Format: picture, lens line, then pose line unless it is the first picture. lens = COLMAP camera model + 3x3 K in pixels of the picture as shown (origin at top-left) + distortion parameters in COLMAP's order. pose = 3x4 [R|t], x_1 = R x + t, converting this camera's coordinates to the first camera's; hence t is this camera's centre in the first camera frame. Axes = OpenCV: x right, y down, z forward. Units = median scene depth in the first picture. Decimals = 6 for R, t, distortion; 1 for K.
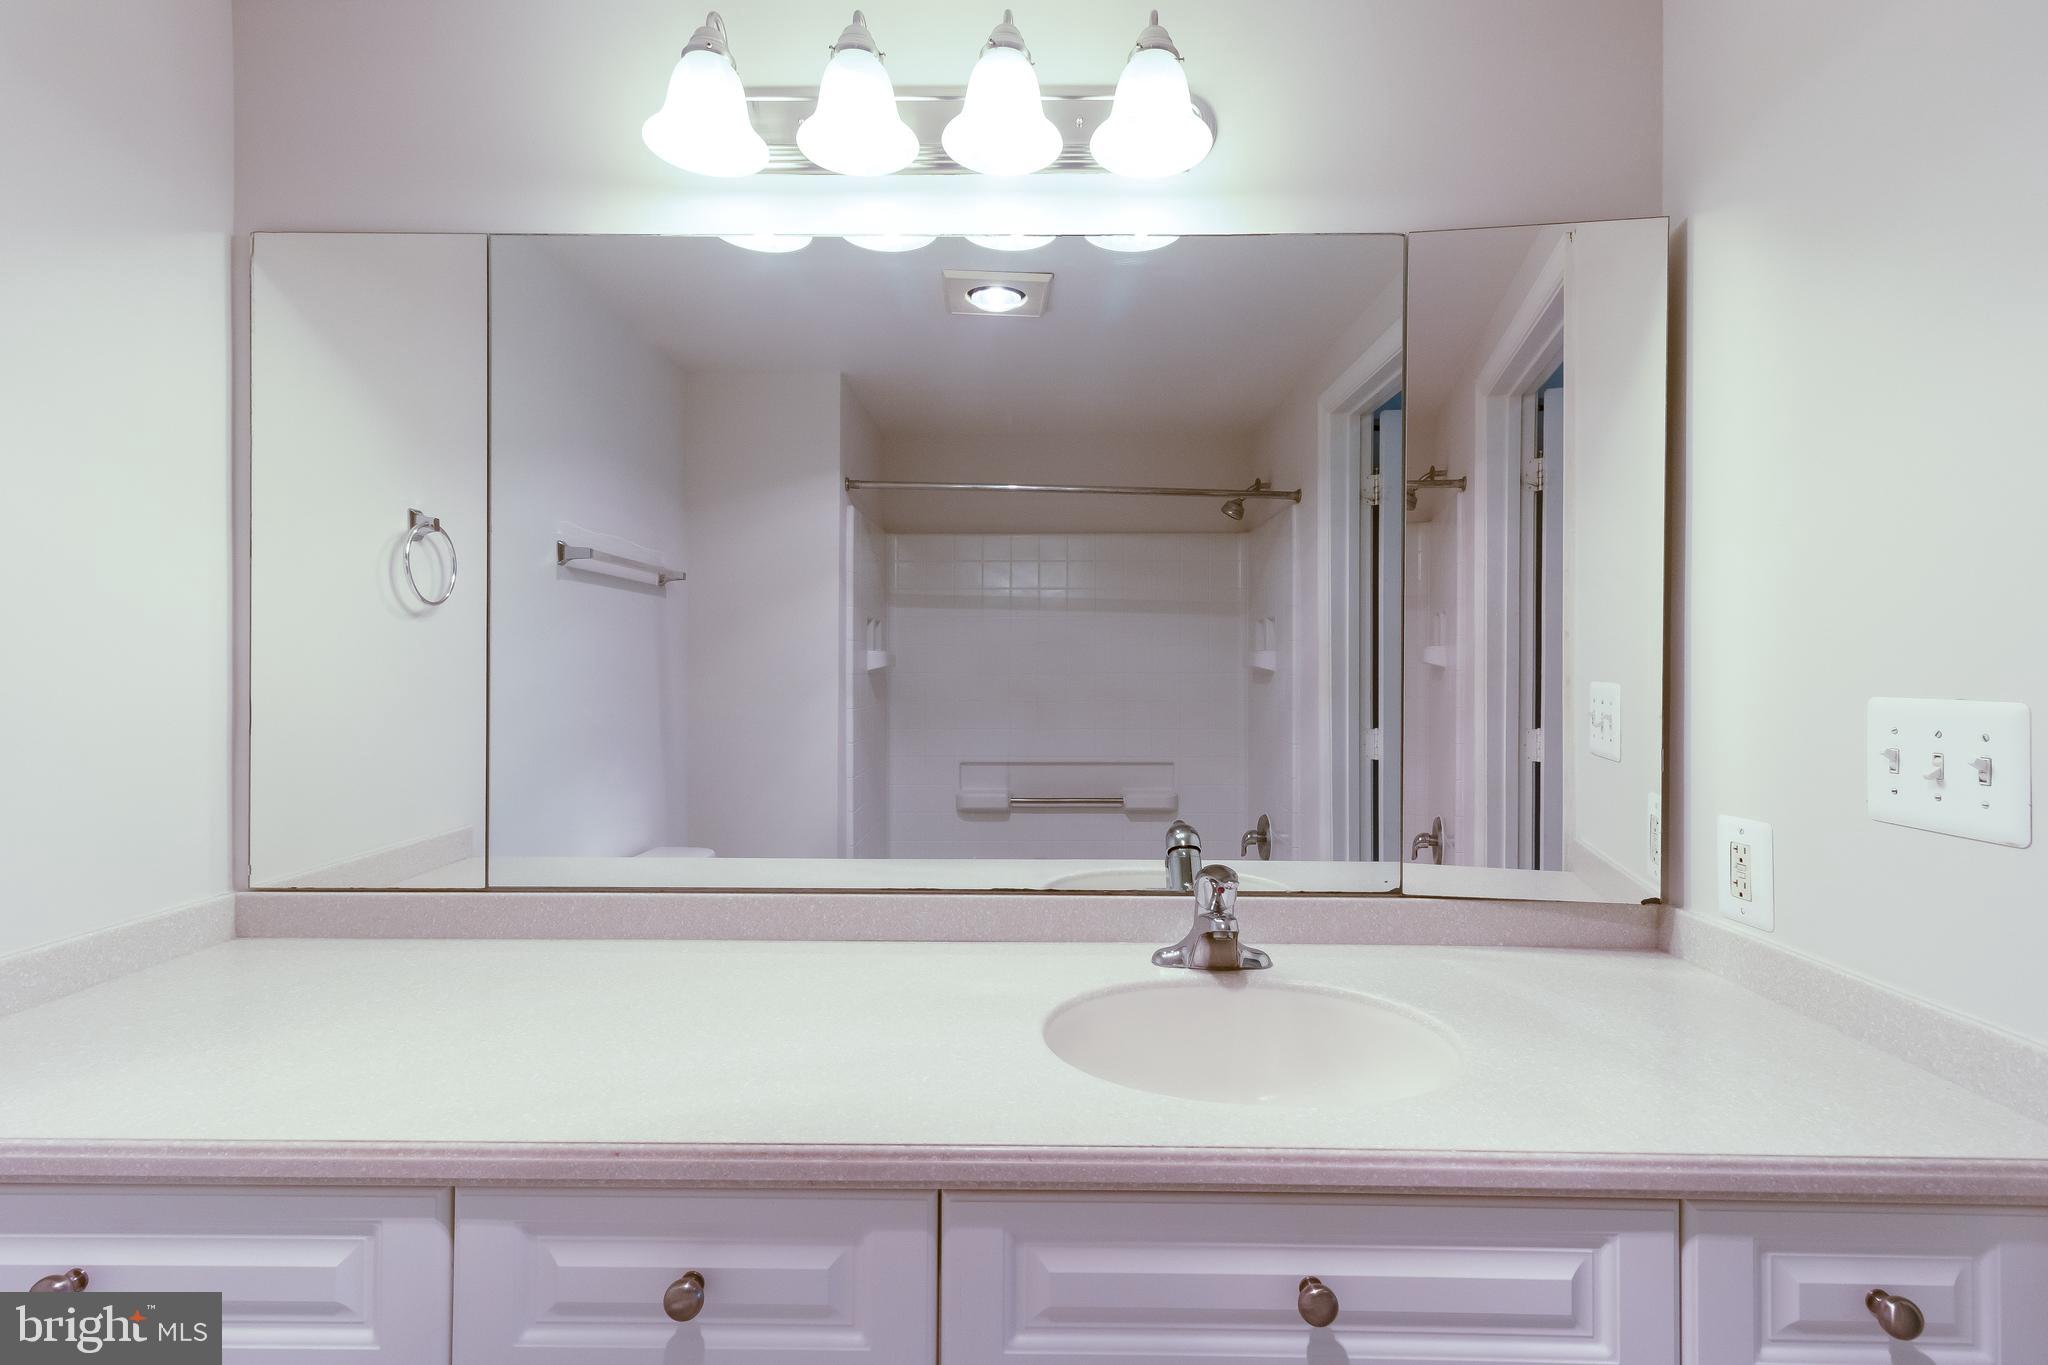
lens RADIAL K [[964.5, 0, 959.6], [0, 964.5, 659.4], [0, 0, 1]] dist [0.010257, -0.002025]
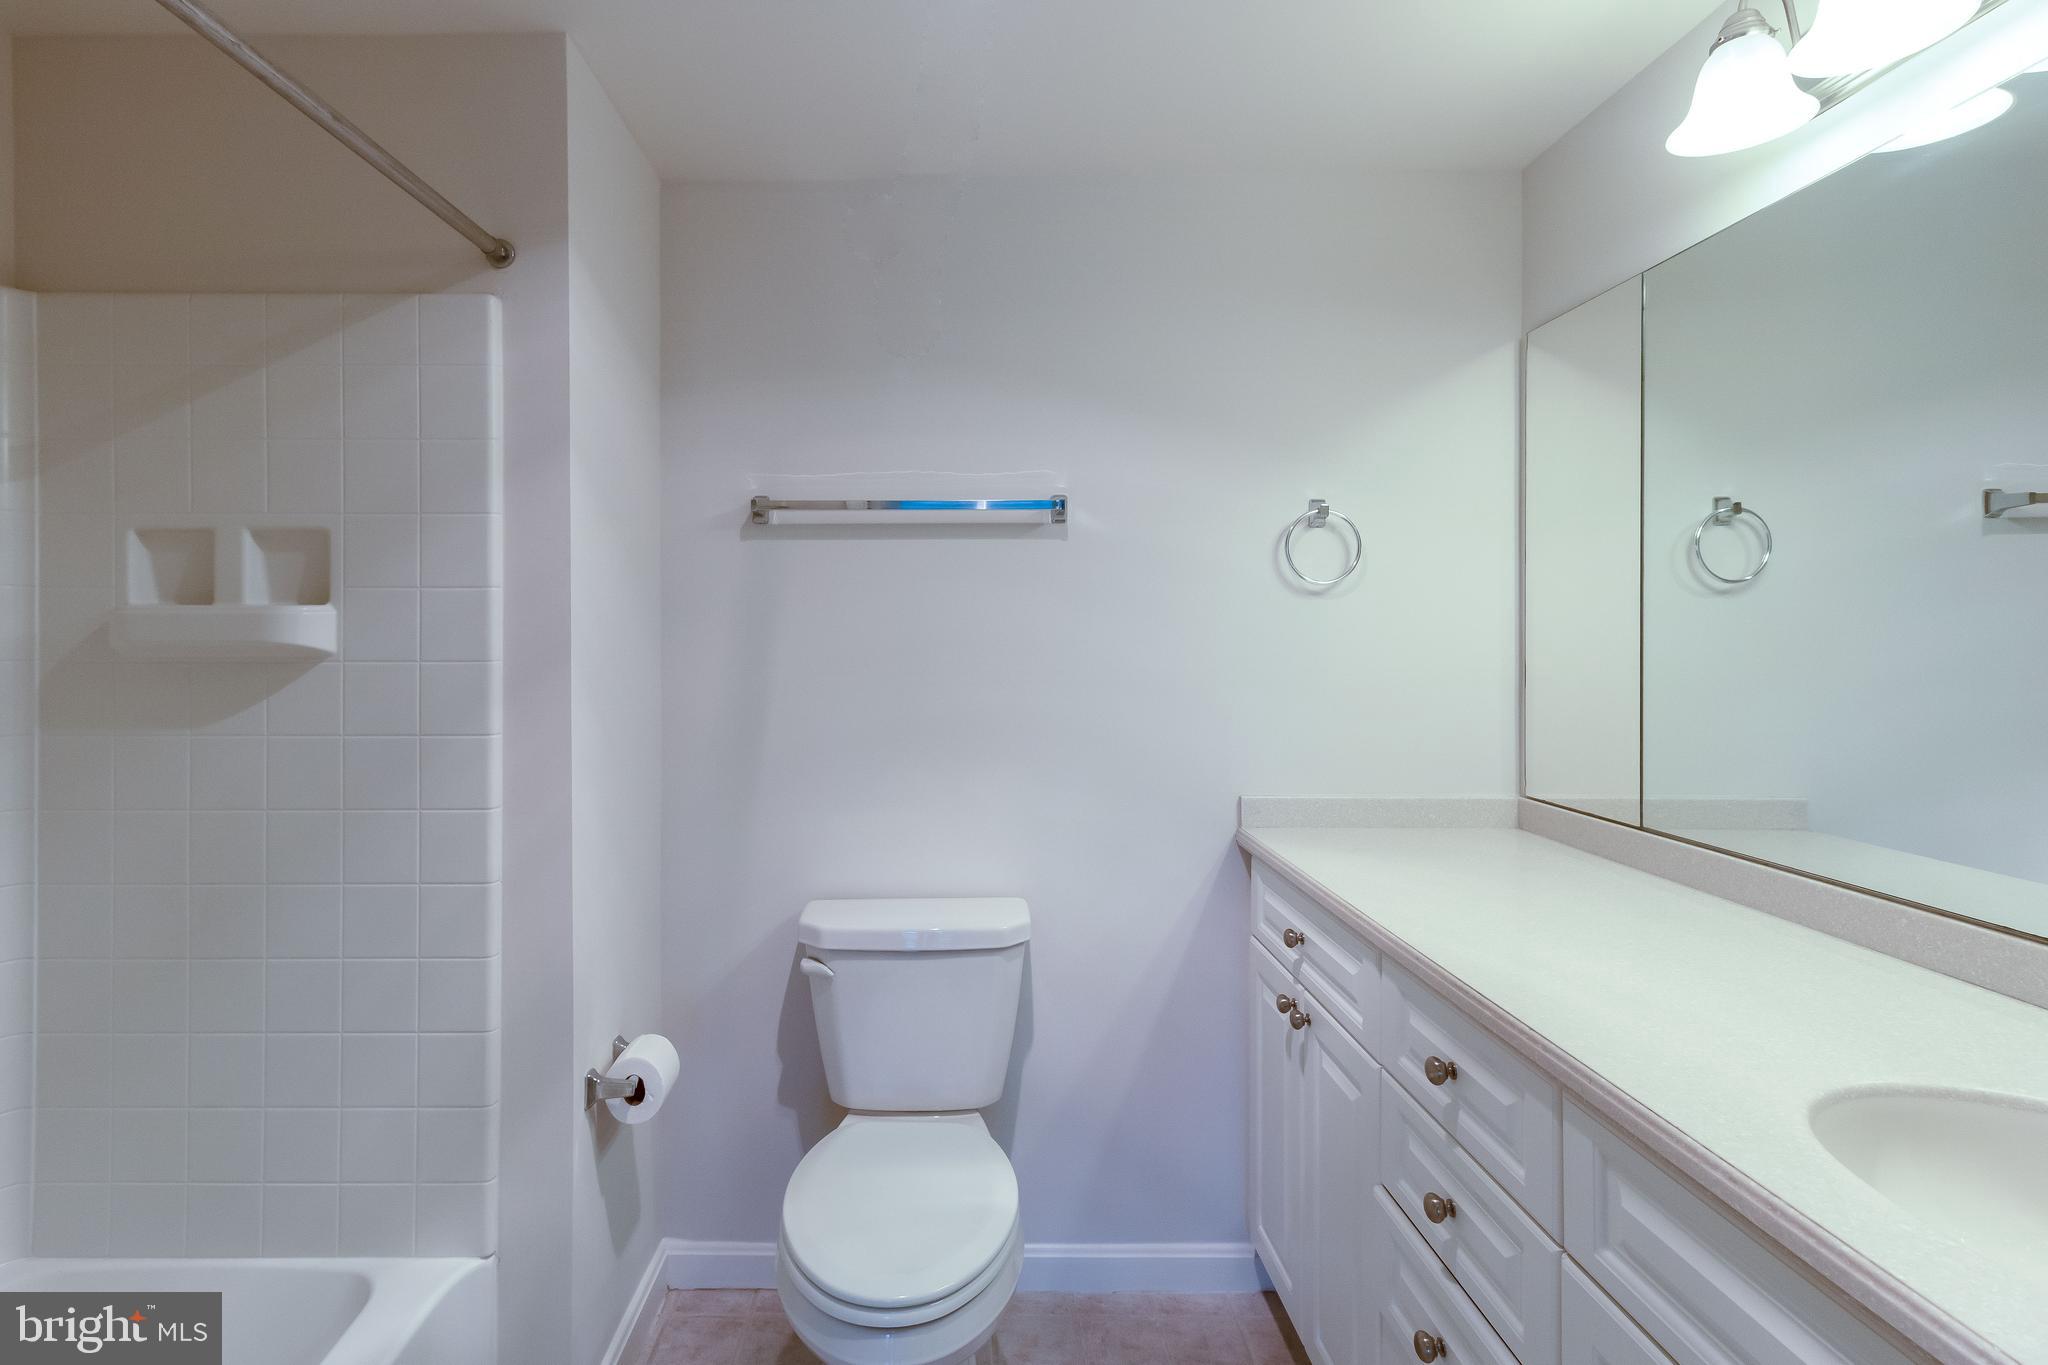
lens RADIAL K [[964.5, 0, 963.6], [0, 964.5, 639.1], [0, 0, 1]] dist [0.010257, -0.002025]
pose [[0.020017, -0.001661, -0.999798, 0.773216], [0.007936, 0.999967, -0.001503, 0.002403], [0.999768, -0.007905, 0.020029, 0.172546]]
